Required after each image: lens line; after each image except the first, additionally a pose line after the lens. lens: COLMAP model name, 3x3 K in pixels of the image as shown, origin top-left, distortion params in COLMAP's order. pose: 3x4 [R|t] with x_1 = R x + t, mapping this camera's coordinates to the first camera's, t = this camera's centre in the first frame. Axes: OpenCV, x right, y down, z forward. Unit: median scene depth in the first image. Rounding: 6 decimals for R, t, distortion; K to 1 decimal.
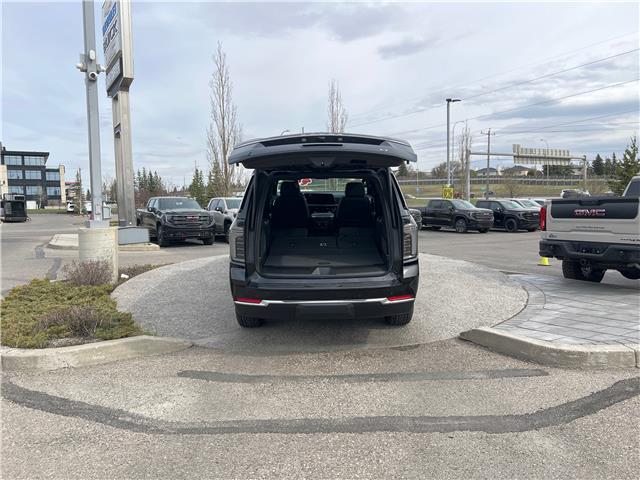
lens RADIAL K [[485.4, 0, 320.0], [0, 485.4, 240.0], [0, 0, 1]] dist [0.026344, -0.006108]
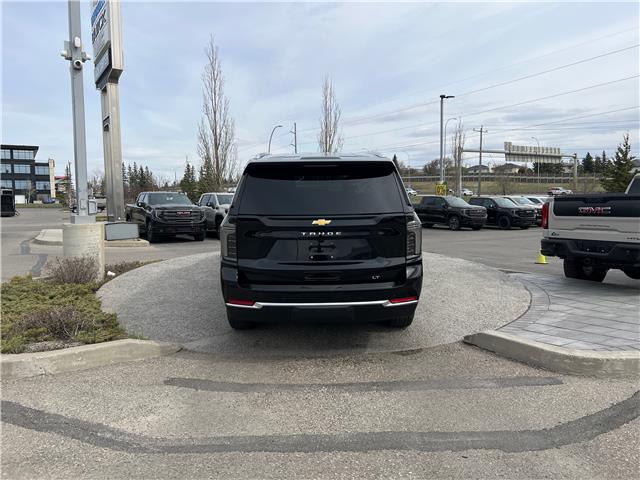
lens RADIAL K [[484.3, 0, 318.8], [0, 484.3, 239.2], [0, 0, 1]] dist [0.028434, -0.010922]
pose [[0.999876, 0.004848, 0.014976, -0.009047], [-0.004941, 0.999969, 0.006173, -0.002464], [-0.014945, -0.006247, 0.999869, 0.048828]]
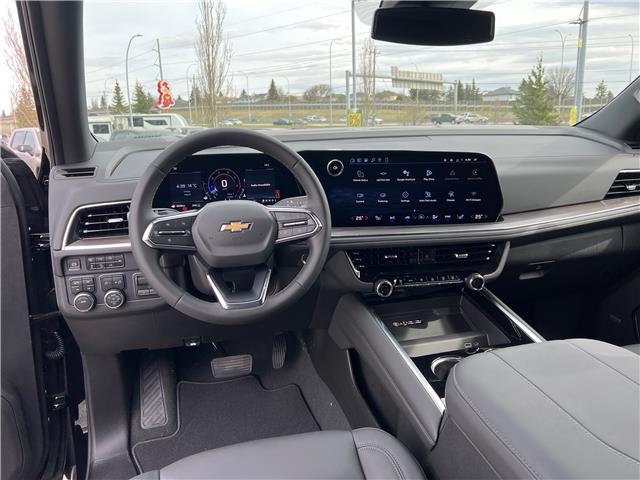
lens RADIAL K [[484.3, 0, 318.8], [0, 484.3, 239.2], [0, 0, 1]] dist [0.028434, -0.010922]
pose [[0.964638, -0.064452, 0.255576, -0.078630], [0.026086, 0.988227, 0.150754, -0.115589], [-0.262284, -0.138756, 0.954963, 1.063171]]
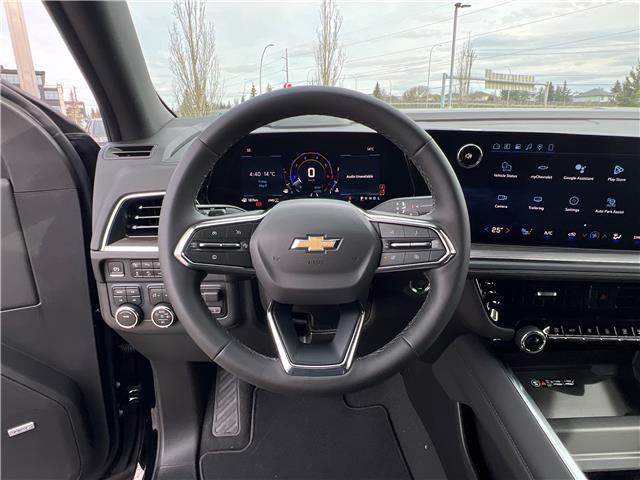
lens RADIAL K [[399.4, 0, 320.1], [0, 399.4, 243.8], [0, 0, 1]] dist [0.000513, -0.001311]
pose [[0.998941, -0.002161, 0.045957, -0.066825], [-0.007760, 0.976668, 0.214617, -0.114150], [-0.045349, -0.214746, 0.975617, 1.141646]]
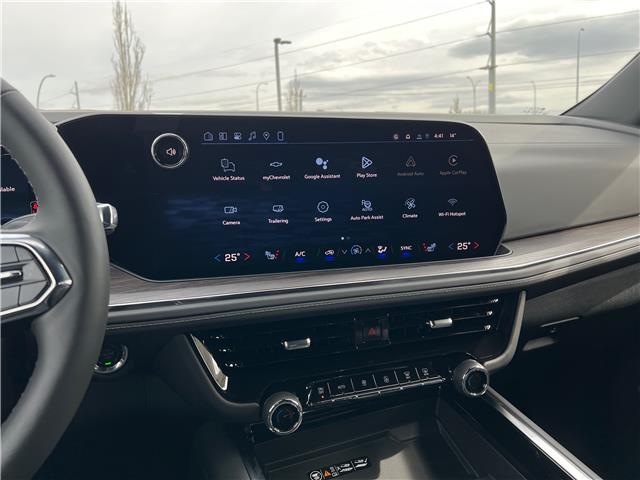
lens RADIAL K [[485.9, 0, 318.9], [0, 485.9, 238.7], [0, 0, 1]] dist [0.025161, -0.010084]
pose [[0.917912, -0.074268, 0.389771, -0.030949], [0.050416, 0.996195, 0.071087, -0.103022], [-0.393567, -0.045601, 0.918164, 1.157706]]
